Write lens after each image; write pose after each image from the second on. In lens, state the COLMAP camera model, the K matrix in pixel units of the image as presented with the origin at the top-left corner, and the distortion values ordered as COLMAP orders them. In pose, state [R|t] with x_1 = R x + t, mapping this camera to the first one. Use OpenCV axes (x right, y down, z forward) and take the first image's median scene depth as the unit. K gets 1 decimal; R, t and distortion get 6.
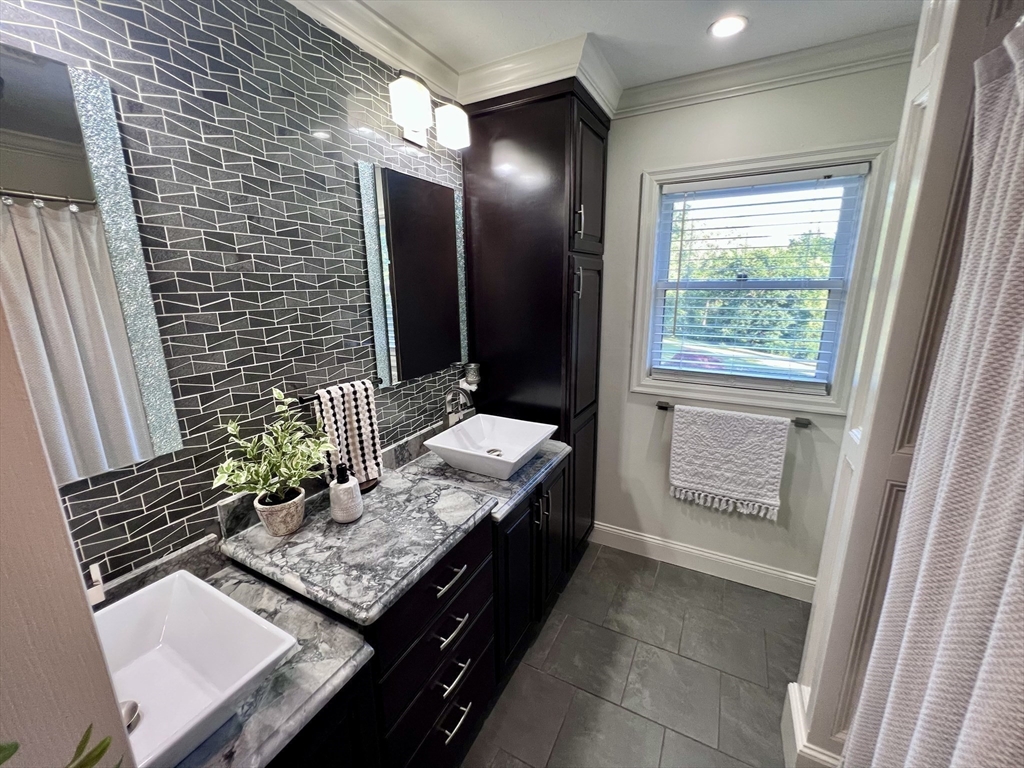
lens RADIAL K [[410.2, 0, 509.9], [0, 410.2, 381.1], [0, 0, 1]] dist [-0.005019, 0.000347]
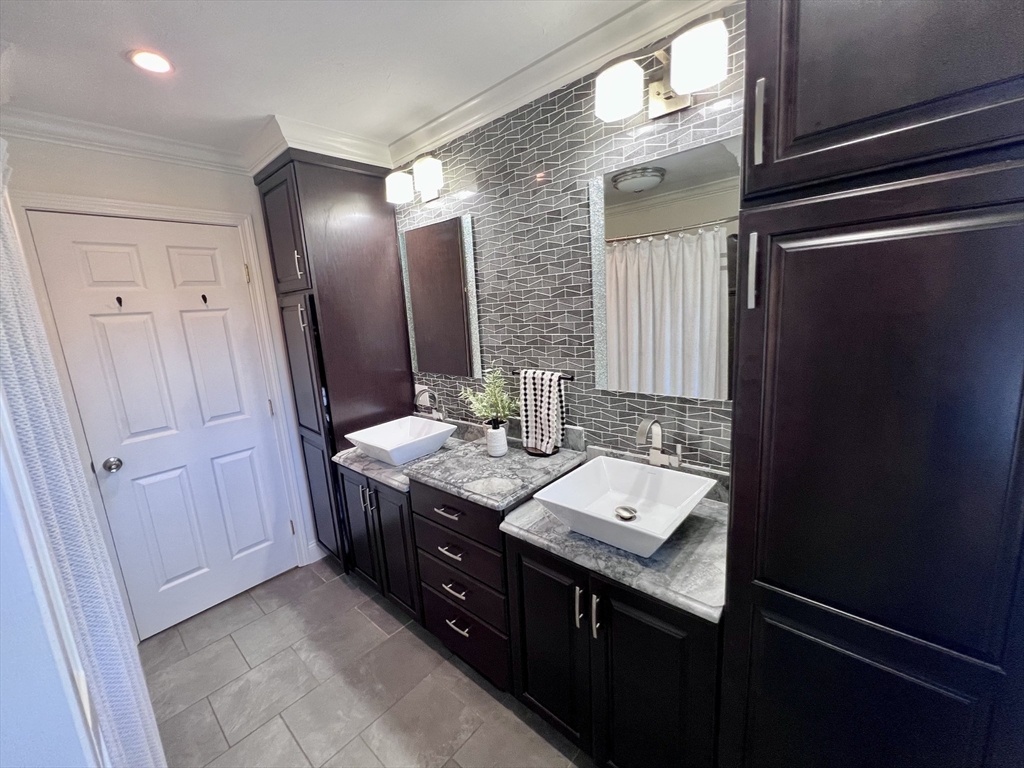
lens RADIAL K [[410.2, 0, 508.7], [0, 410.2, 379.7], [0, 0, 1]] dist [-0.005019, 0.000347]
pose [[-0.224564, 0.199779, -0.953760, 0.907025], [-0.156367, 0.958688, 0.237629, -0.270623], [0.961832, 0.202500, -0.184048, 1.188171]]
